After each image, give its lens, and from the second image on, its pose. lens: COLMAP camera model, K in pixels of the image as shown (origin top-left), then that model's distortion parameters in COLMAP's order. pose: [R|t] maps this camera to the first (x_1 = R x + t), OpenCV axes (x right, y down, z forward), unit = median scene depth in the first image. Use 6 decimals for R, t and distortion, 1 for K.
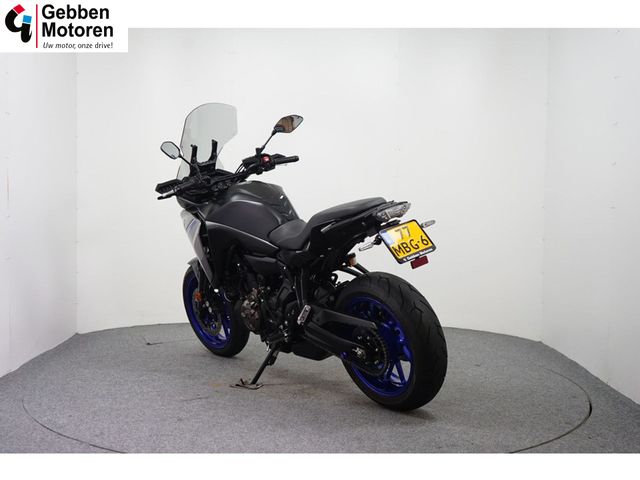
lens RADIAL K [[819.8, 0, 320.9], [0, 819.8, 238.7], [0, 0, 1]] dist [0.034010, 0.000000]
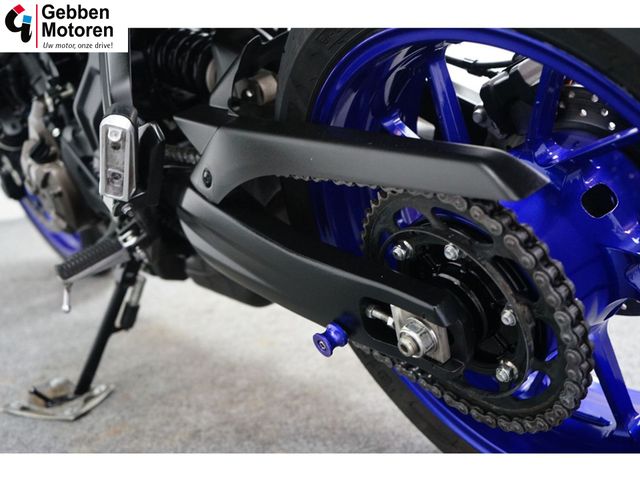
lens RADIAL K [[711.2, 0, 320.4], [0, 711.2, 239.2], [0, 0, 1]] dist [0.010763, 0.000000]
pose [[0.990830, -0.126854, -0.046518, 0.036416], [0.133810, 0.968988, 0.207740, 0.081328], [0.018723, -0.212060, 0.977077, 0.838445]]
